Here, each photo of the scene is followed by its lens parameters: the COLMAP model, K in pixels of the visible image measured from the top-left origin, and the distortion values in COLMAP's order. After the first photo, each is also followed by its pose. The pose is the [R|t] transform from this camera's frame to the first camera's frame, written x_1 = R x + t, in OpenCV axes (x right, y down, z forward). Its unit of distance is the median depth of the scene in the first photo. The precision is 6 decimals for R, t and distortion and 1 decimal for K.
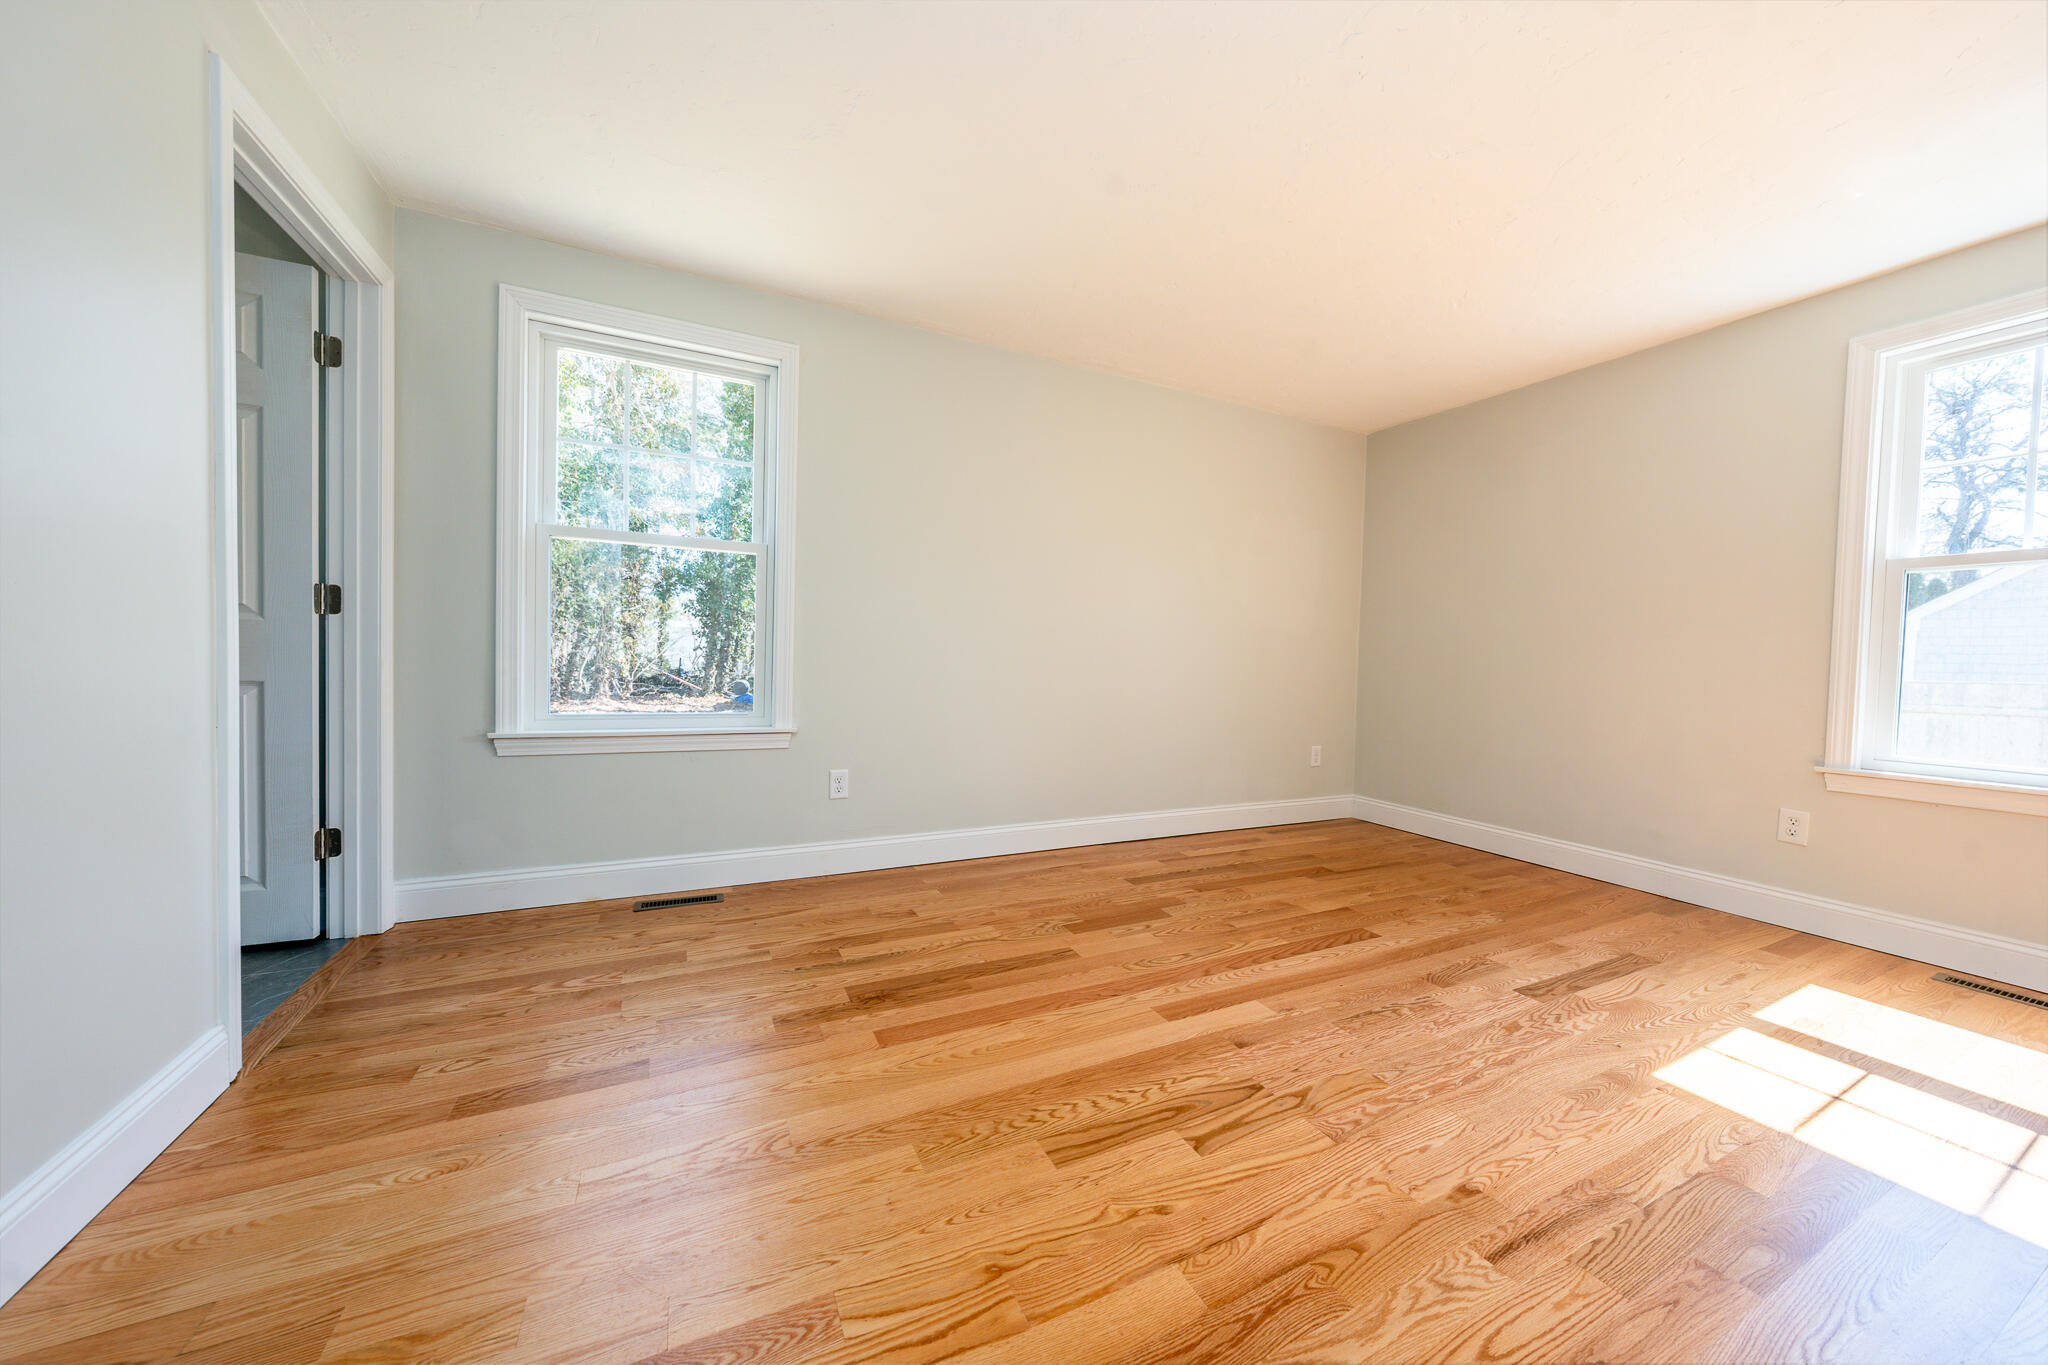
lens RADIAL K [[708.3, 0, 1024.1], [0, 708.3, 679.7], [0, 0, 1]] dist [-0.006508, 0.000143]
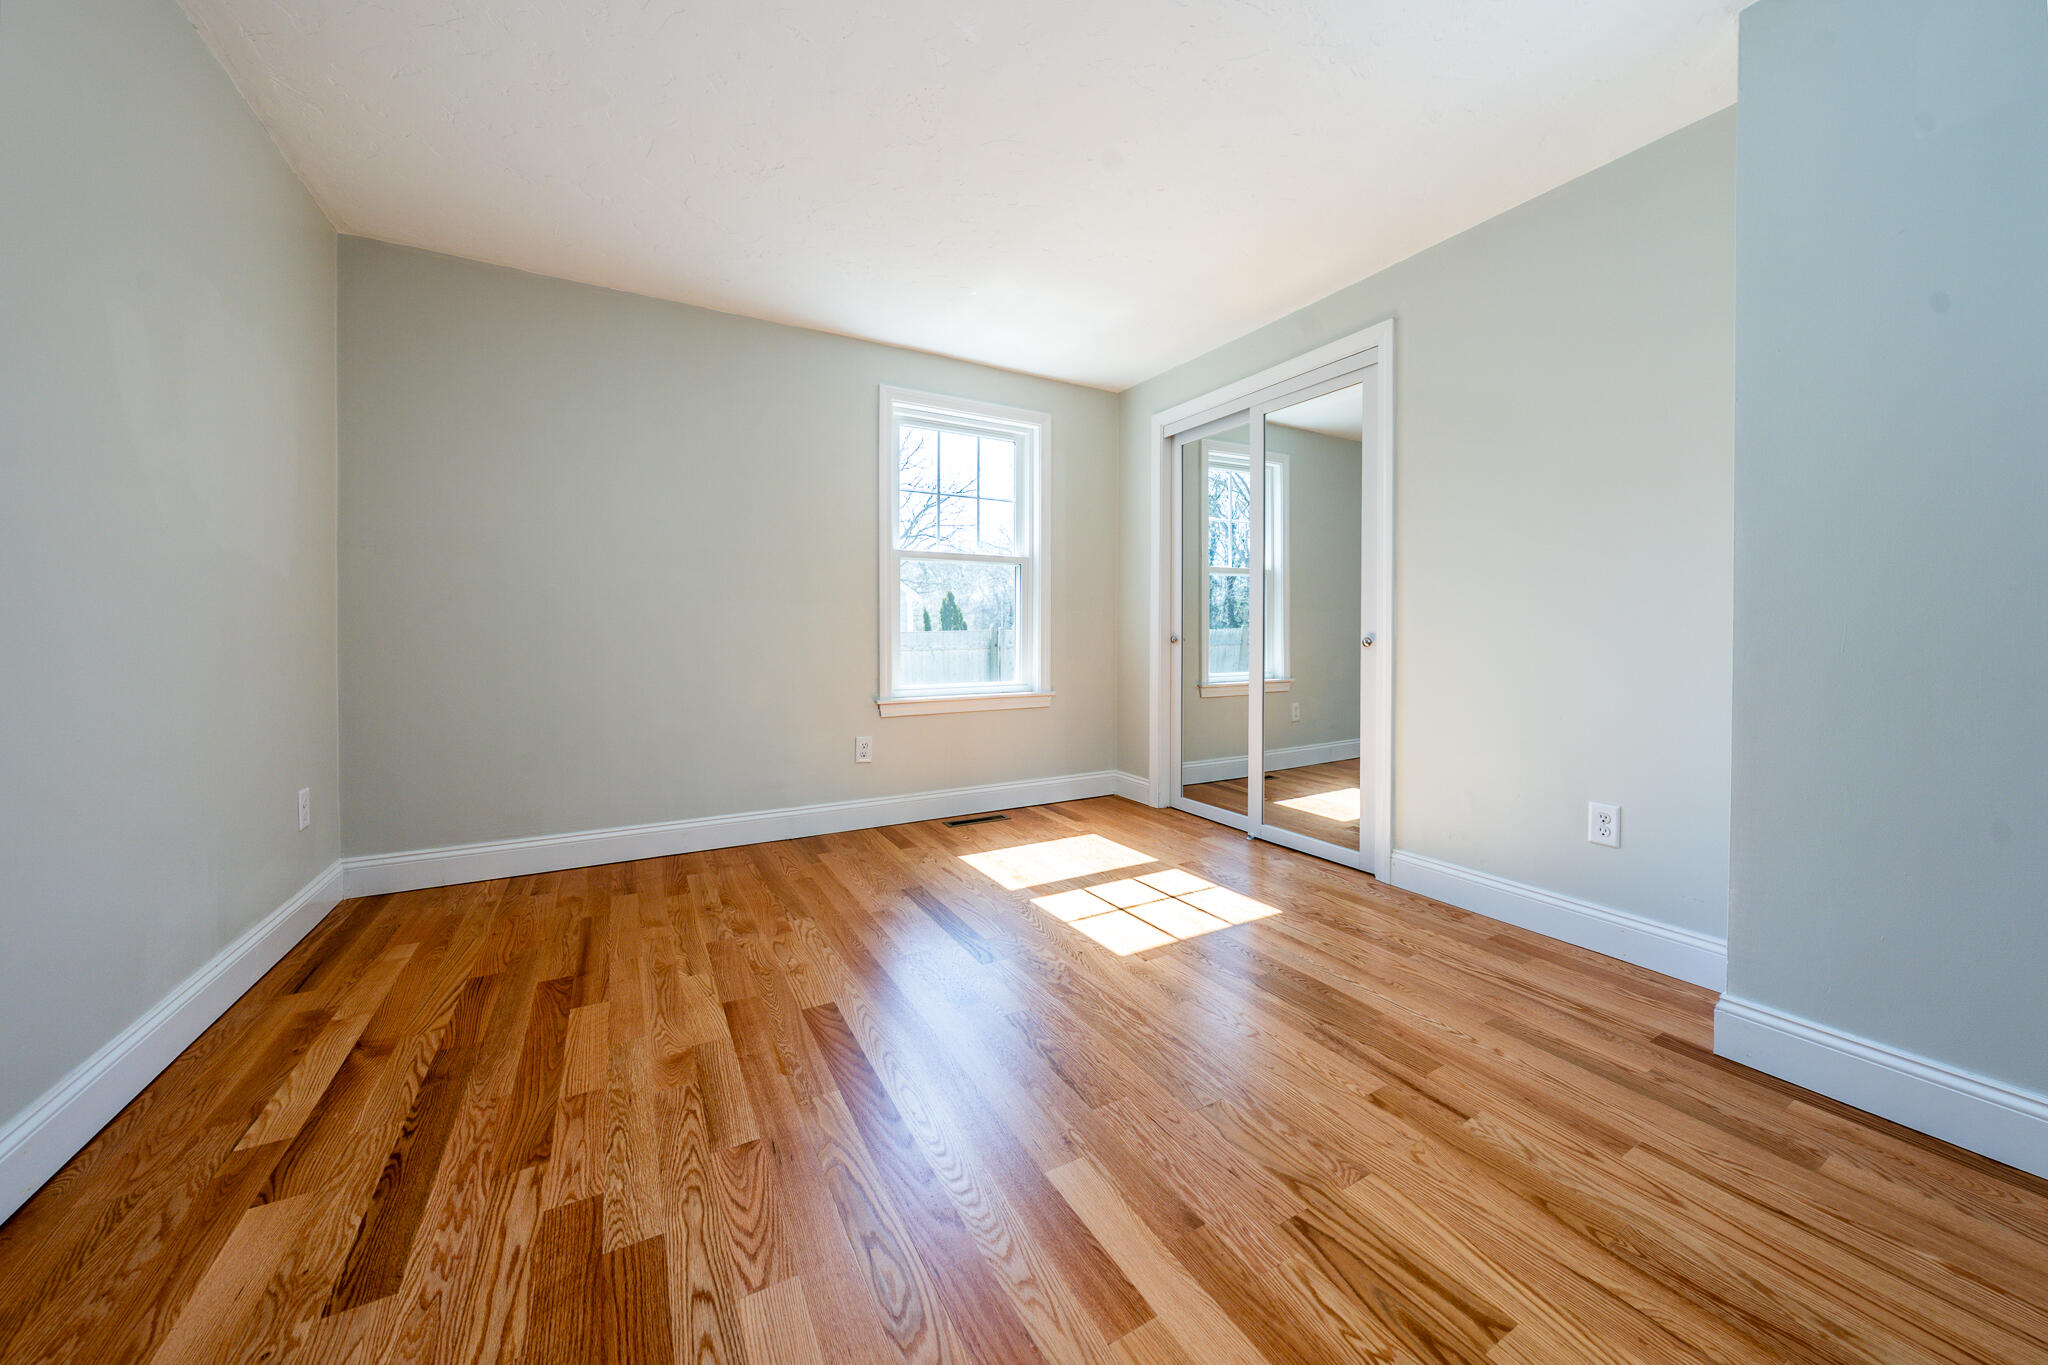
lens RADIAL K [[708.3, 0, 1017.0], [0, 708.3, 628.2], [0, 0, 1]] dist [-0.006508, 0.000143]
pose [[-0.058114, -0.020765, 0.998094, -0.243343], [0.029348, 0.999316, 0.022499, -0.039217], [-0.997878, 0.030600, -0.057465, 0.884272]]
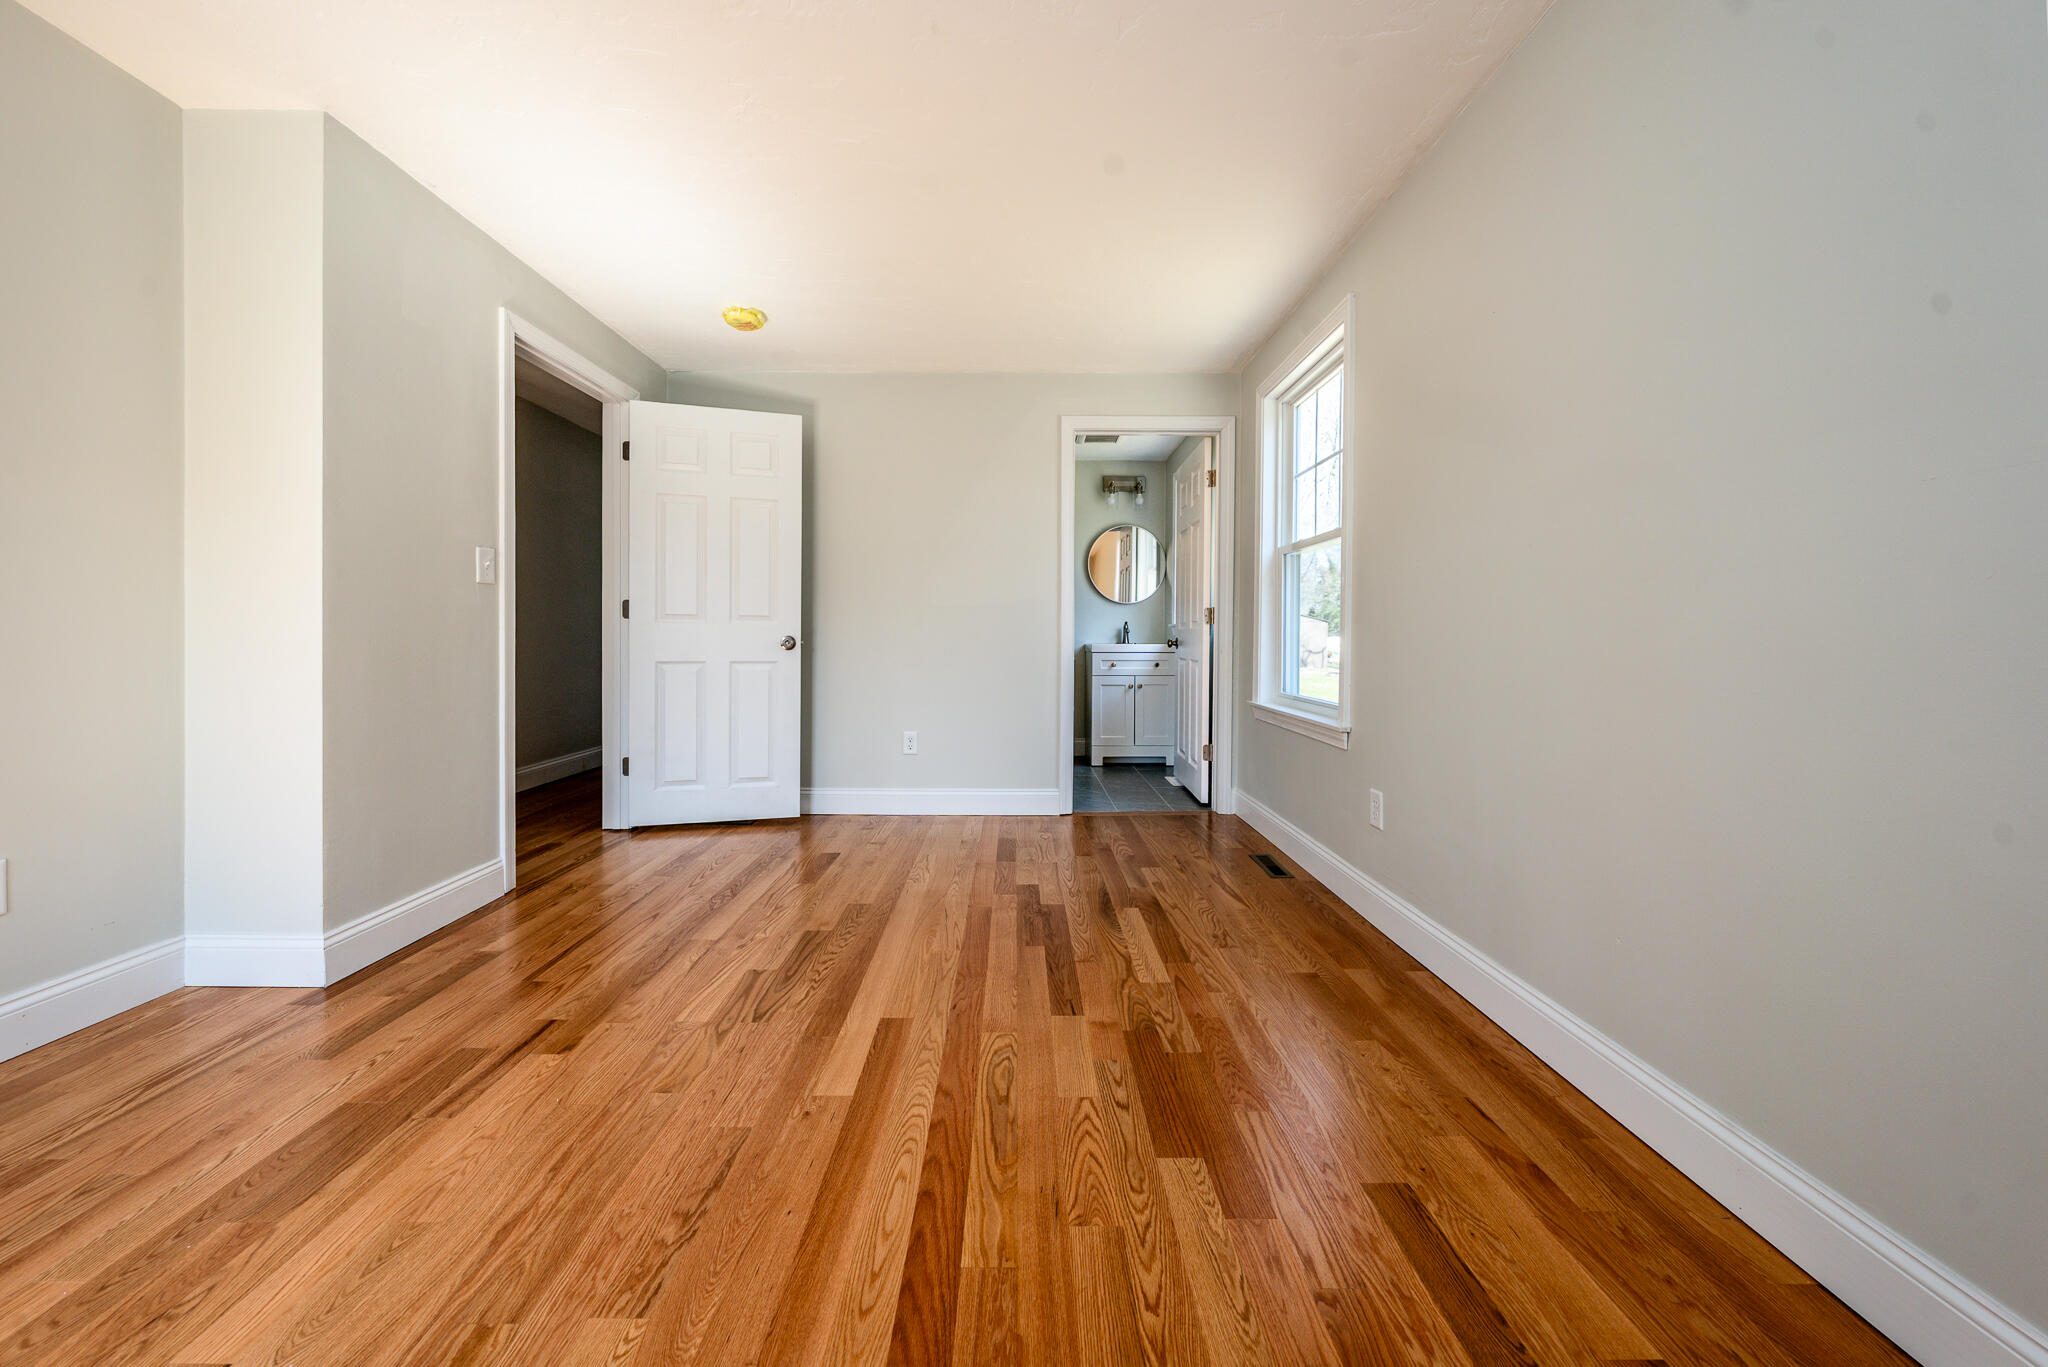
lens RADIAL K [[708.3, 0, 1012.9], [0, 708.3, 638.2], [0, 0, 1]] dist [-0.006508, 0.000143]
pose [[-0.445423, -0.024406, -0.894988, 0.781752], [-0.047015, 0.998887, -0.003841, -0.024404], [0.894085, 0.040367, -0.446074, 1.233703]]
